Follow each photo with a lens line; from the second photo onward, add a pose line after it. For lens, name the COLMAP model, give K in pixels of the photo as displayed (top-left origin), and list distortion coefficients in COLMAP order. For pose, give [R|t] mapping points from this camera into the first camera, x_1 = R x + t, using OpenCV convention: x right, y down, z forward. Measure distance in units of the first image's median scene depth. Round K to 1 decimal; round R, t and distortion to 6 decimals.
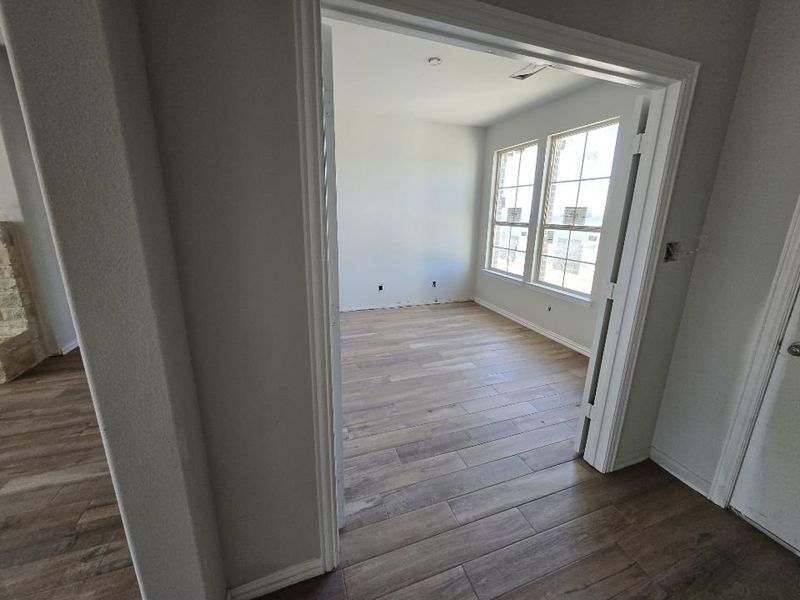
lens RADIAL K [[314.9, 0, 397.8], [0, 314.9, 289.9], [0, 0, 1]] dist [-0.001316, -0.000131]
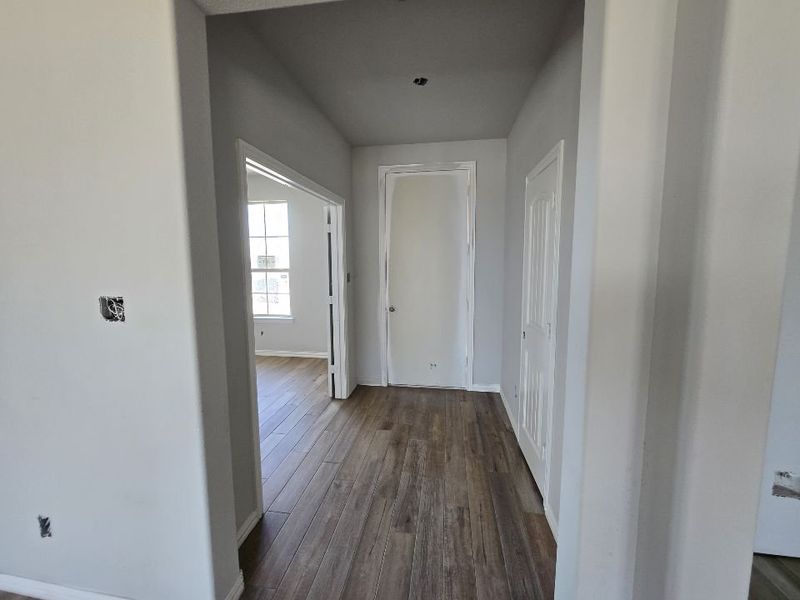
lens RADIAL K [[314.9, 0, 397.8], [0, 314.9, 289.9], [0, 0, 1]] dist [-0.001316, -0.000131]
pose [[0.483780, -0.111483, 0.868060, -0.779456], [0.226121, 0.974099, -0.000919, 0.035266], [-0.845474, 0.196732, 0.496458, -0.312454]]
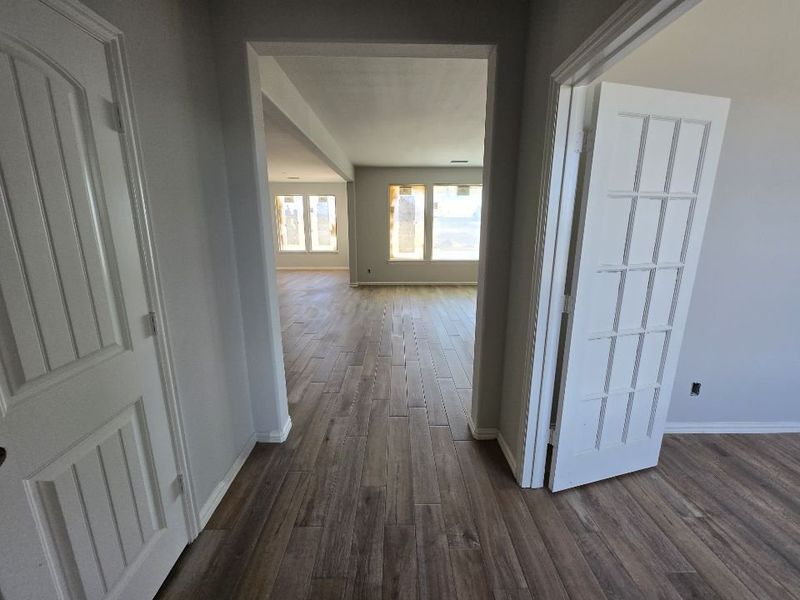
lens RADIAL K [[314.9, 0, 397.8], [0, 314.9, 289.9], [0, 0, 1]] dist [-0.001316, -0.000131]
pose [[-0.336241, 0.172258, -0.925888, 0.826720], [-0.229493, 0.938508, 0.257947, -0.101817], [0.913387, 0.299217, -0.276033, 0.489682]]
